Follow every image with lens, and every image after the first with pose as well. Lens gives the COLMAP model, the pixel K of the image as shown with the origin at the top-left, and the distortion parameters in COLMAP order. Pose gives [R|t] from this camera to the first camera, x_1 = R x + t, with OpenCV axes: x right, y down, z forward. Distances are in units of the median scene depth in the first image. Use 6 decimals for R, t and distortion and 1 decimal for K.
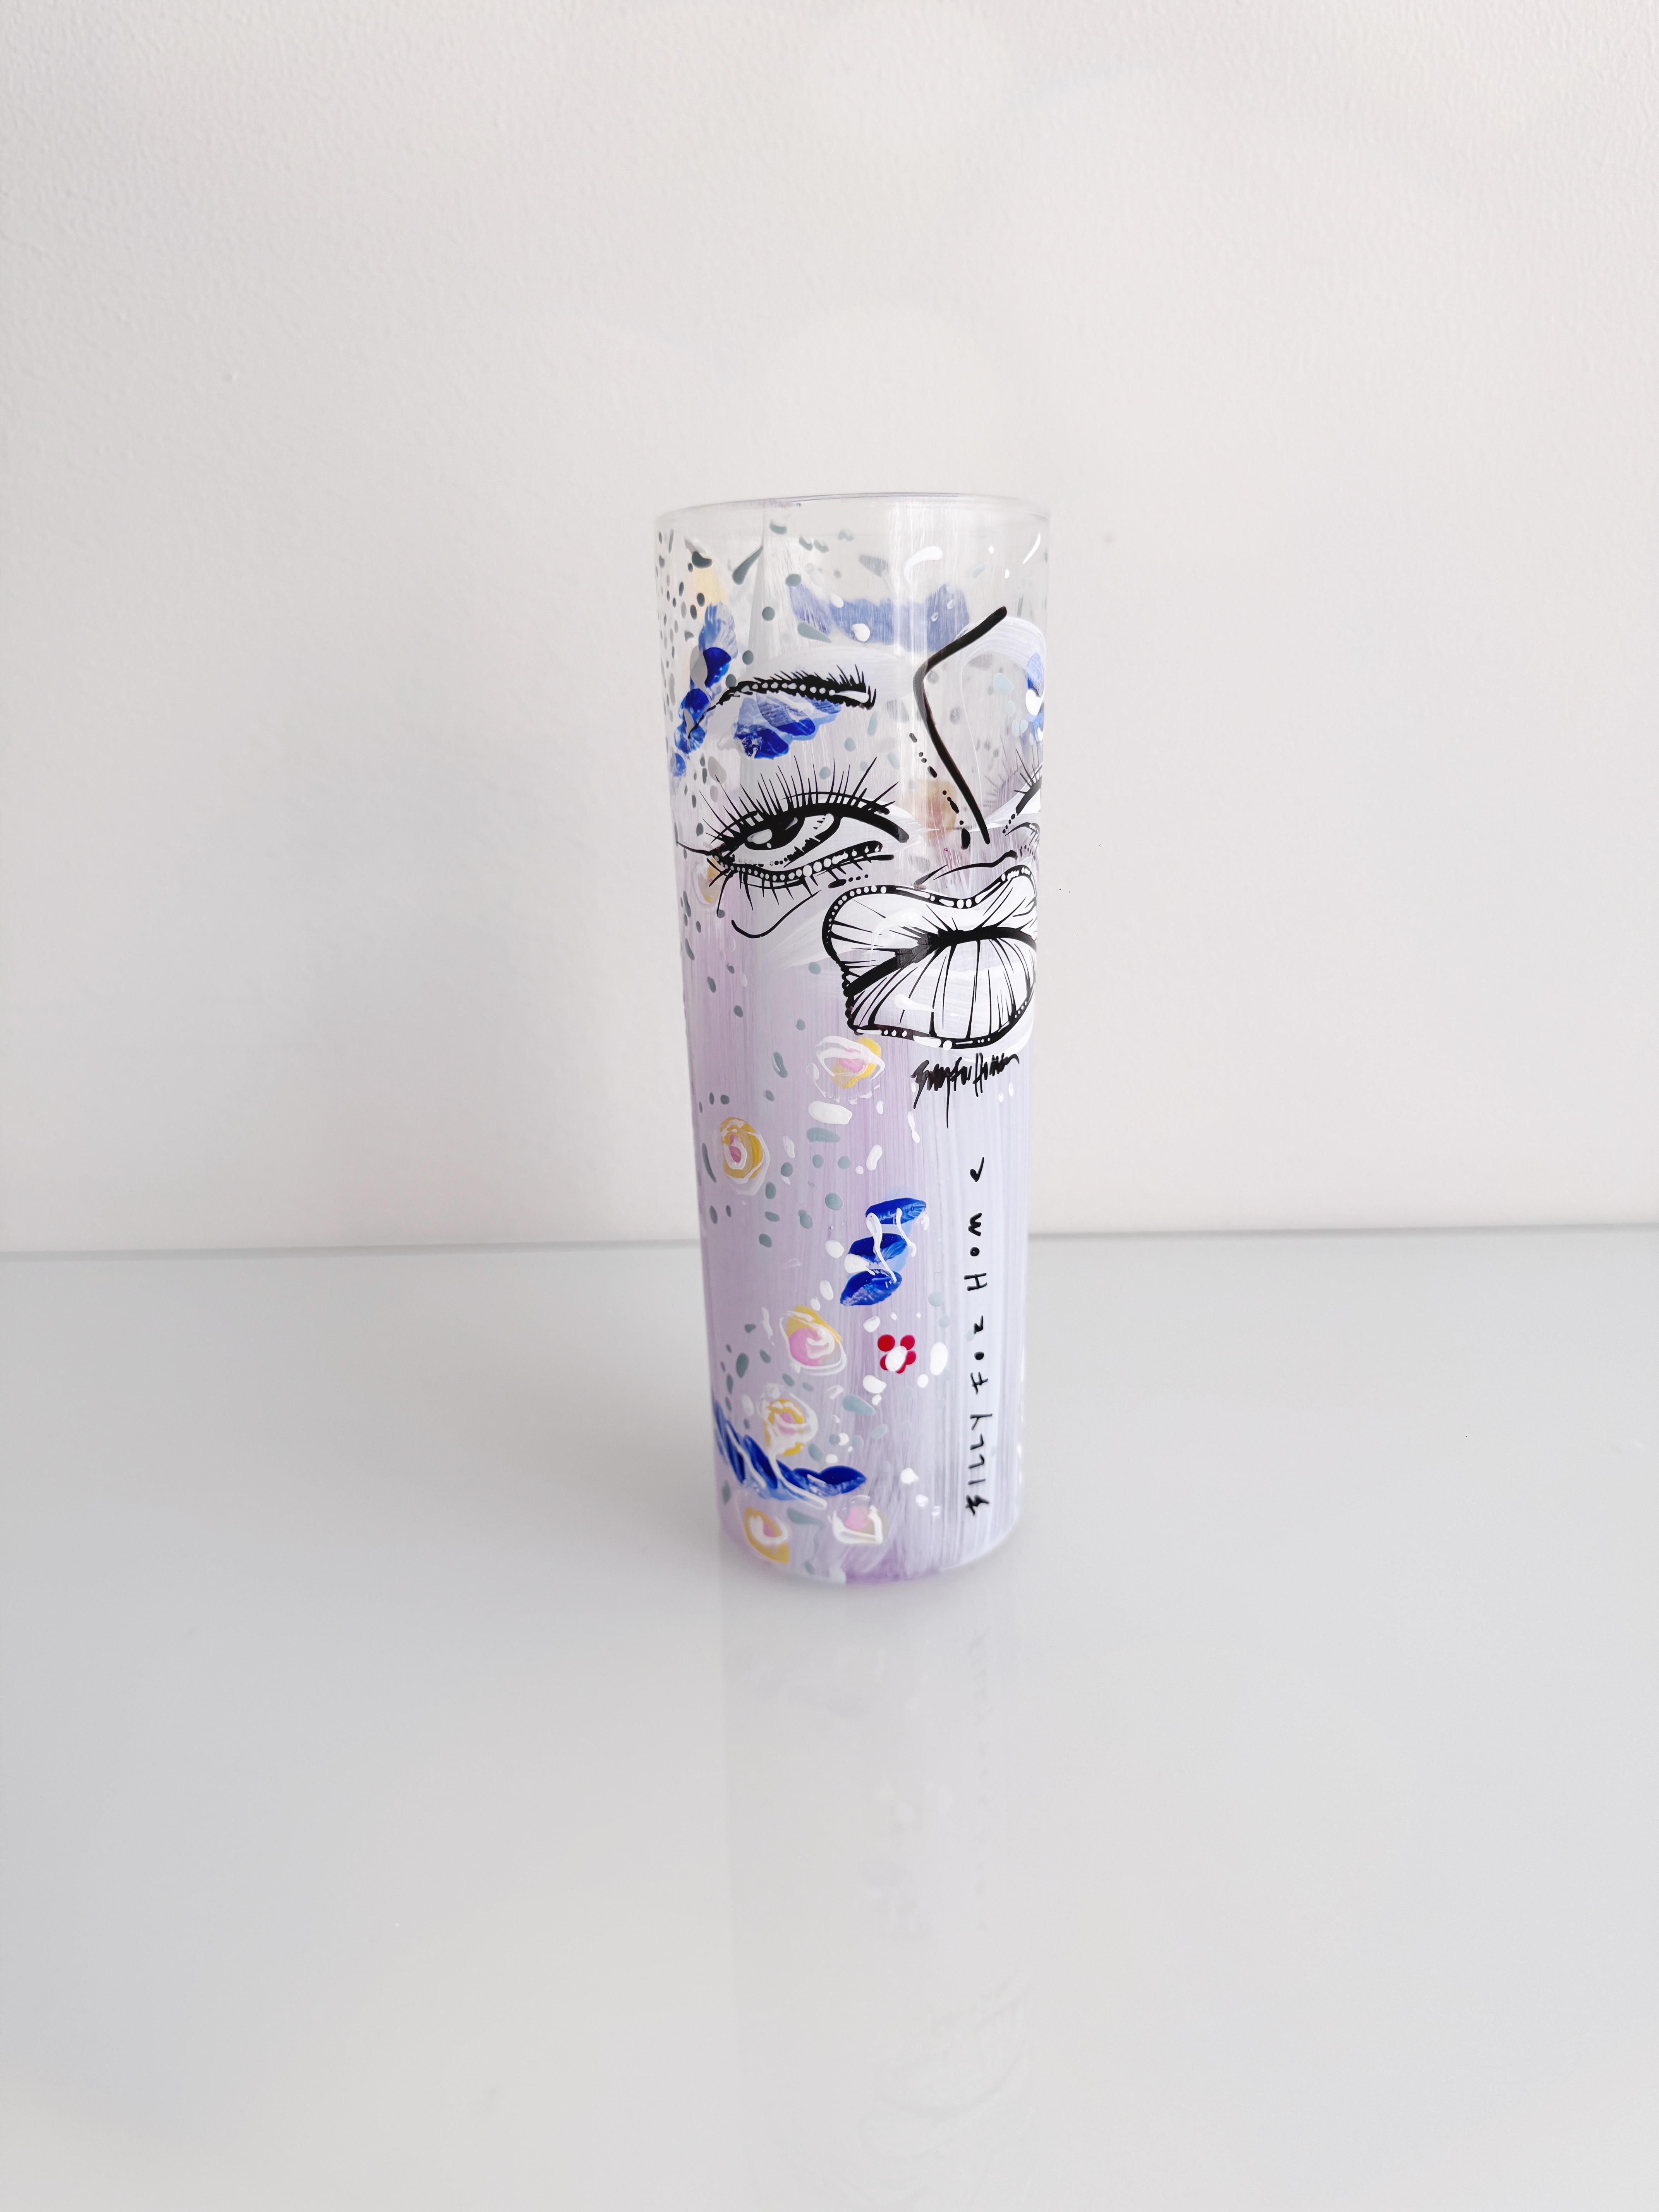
lens RADIAL K [[1640.8, 0, 829.5], [0, 1640.8, 1106.0], [0, 0, 1]] dist [-0.009005, -0.003459]
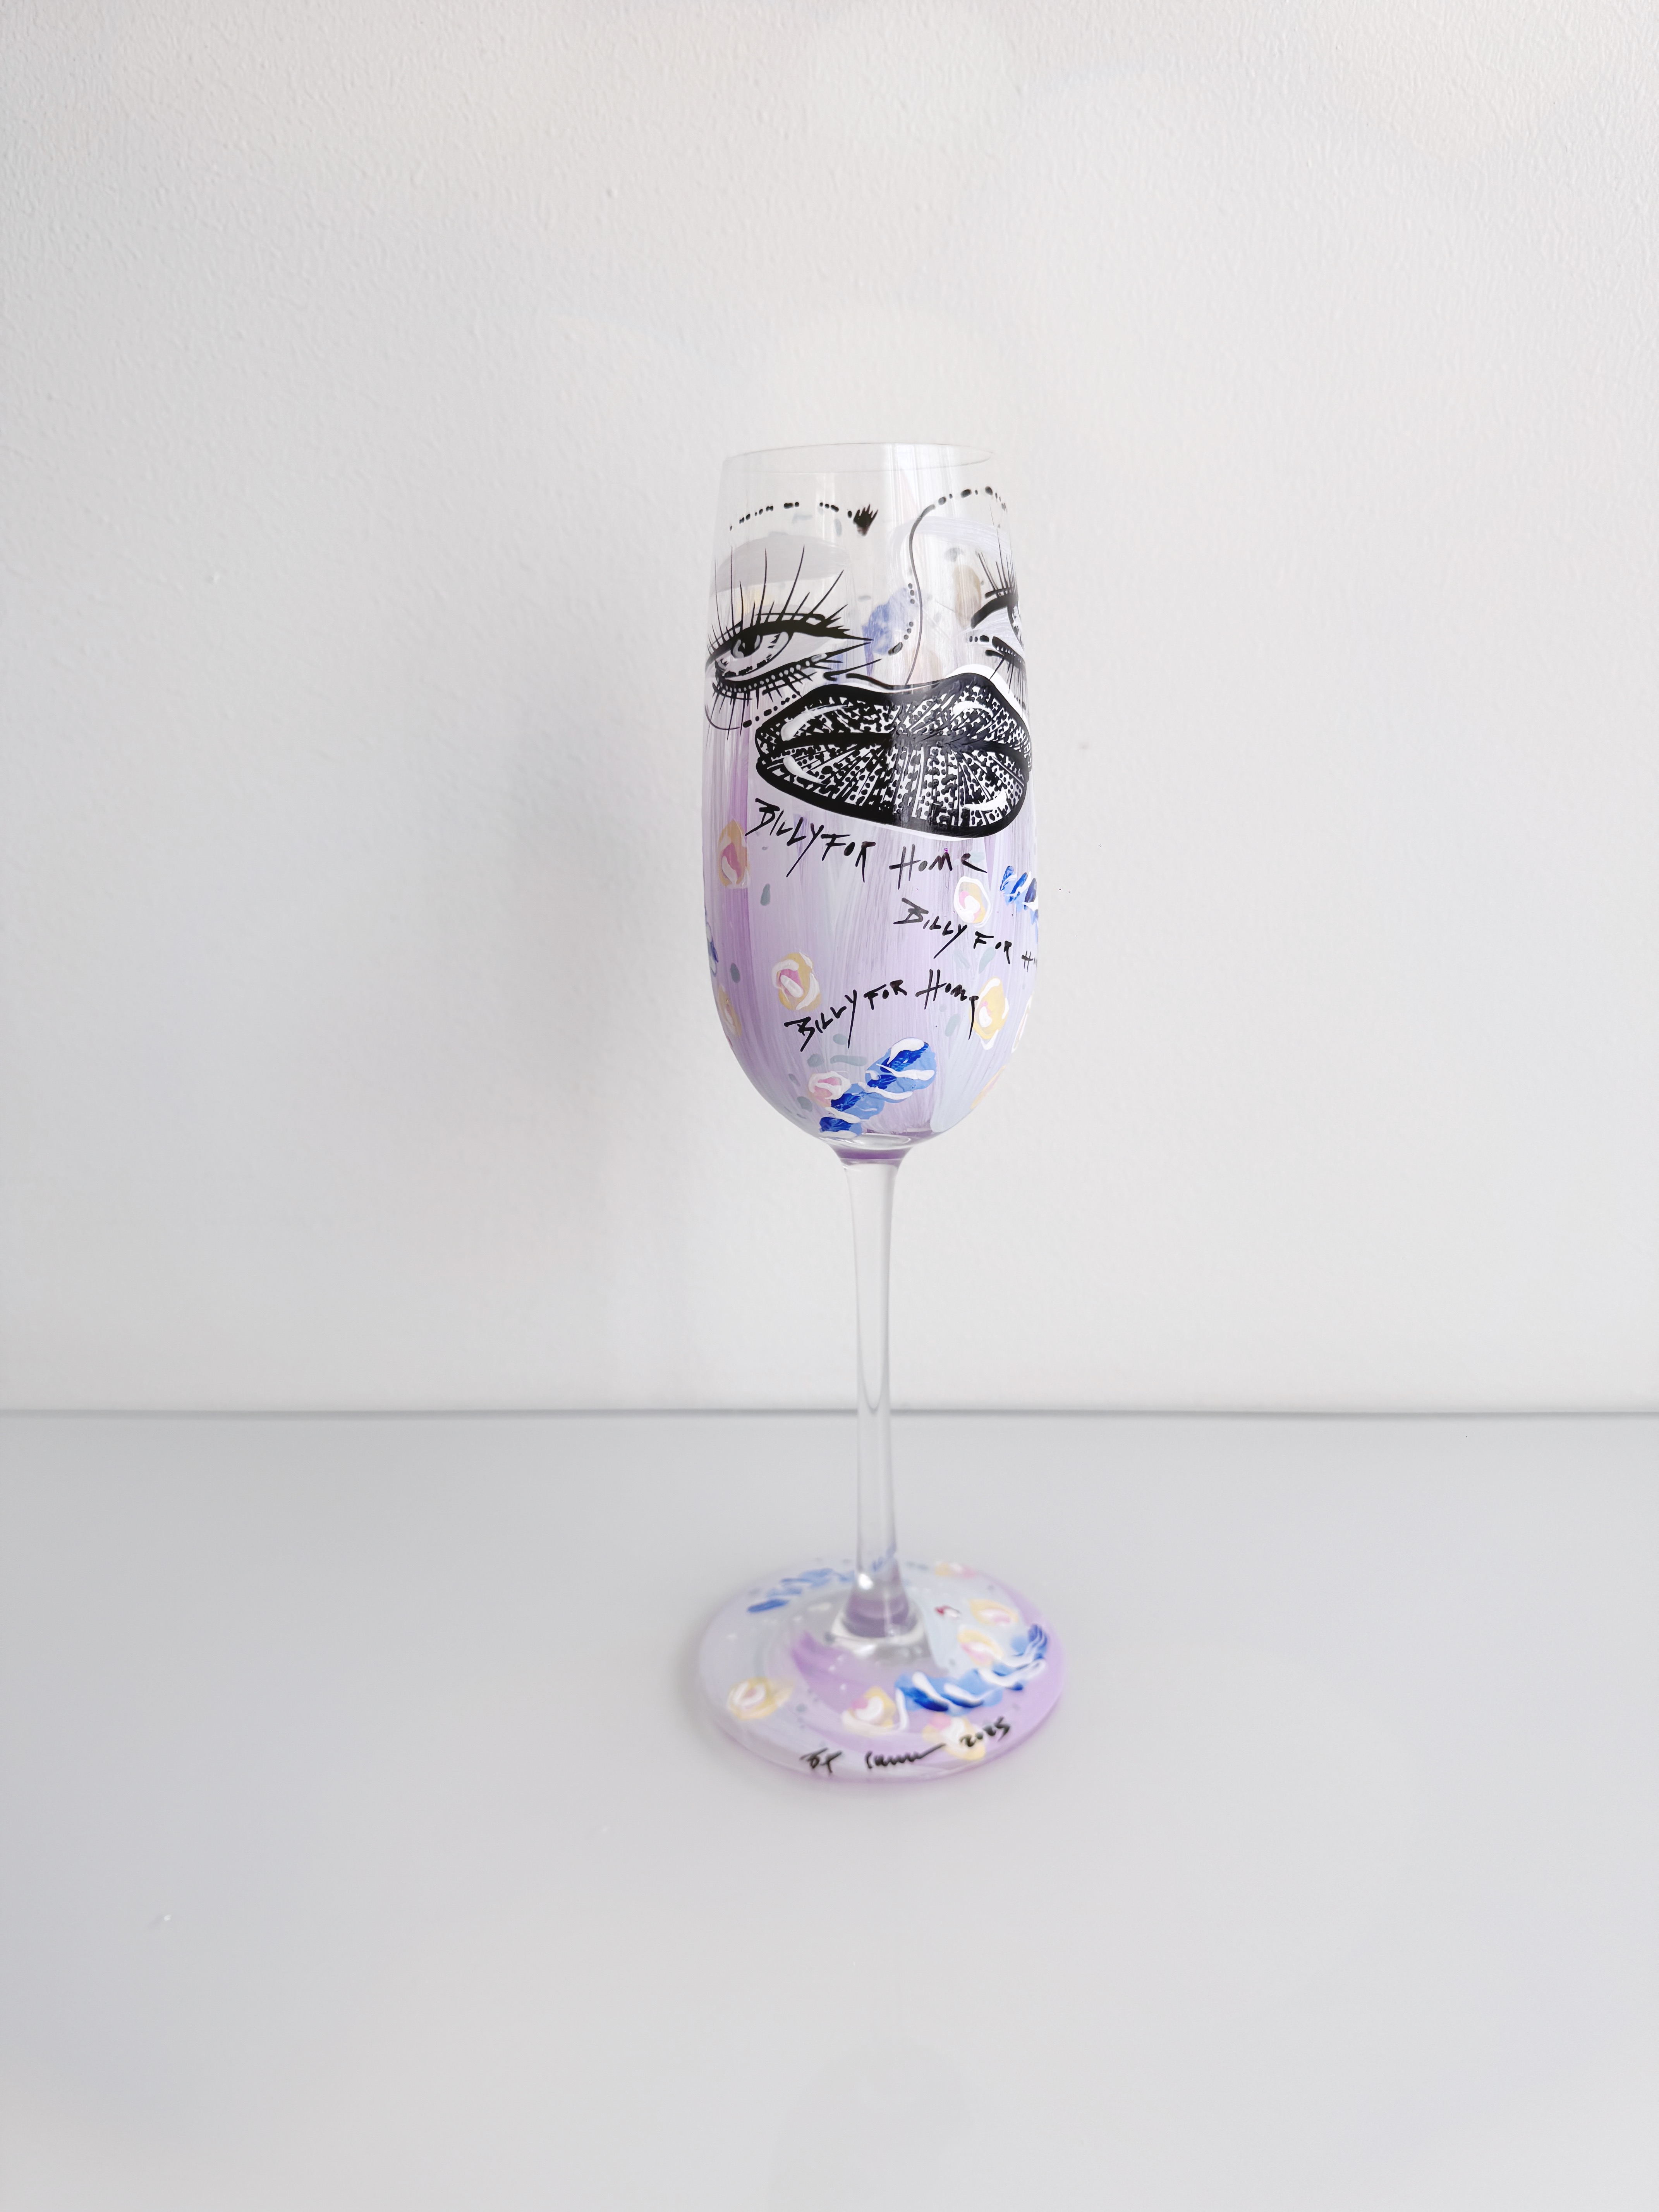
lens RADIAL K [[1640.8, 0, 829.5], [0, 1640.8, 1106.0], [0, 0, 1]] dist [-0.009005, -0.003459]
pose [[0.999657, 0.010104, -0.024172, 0.042863], [-0.009144, 0.999178, 0.039502, -0.171687], [0.024552, -0.039267, 0.998927, -0.009798]]
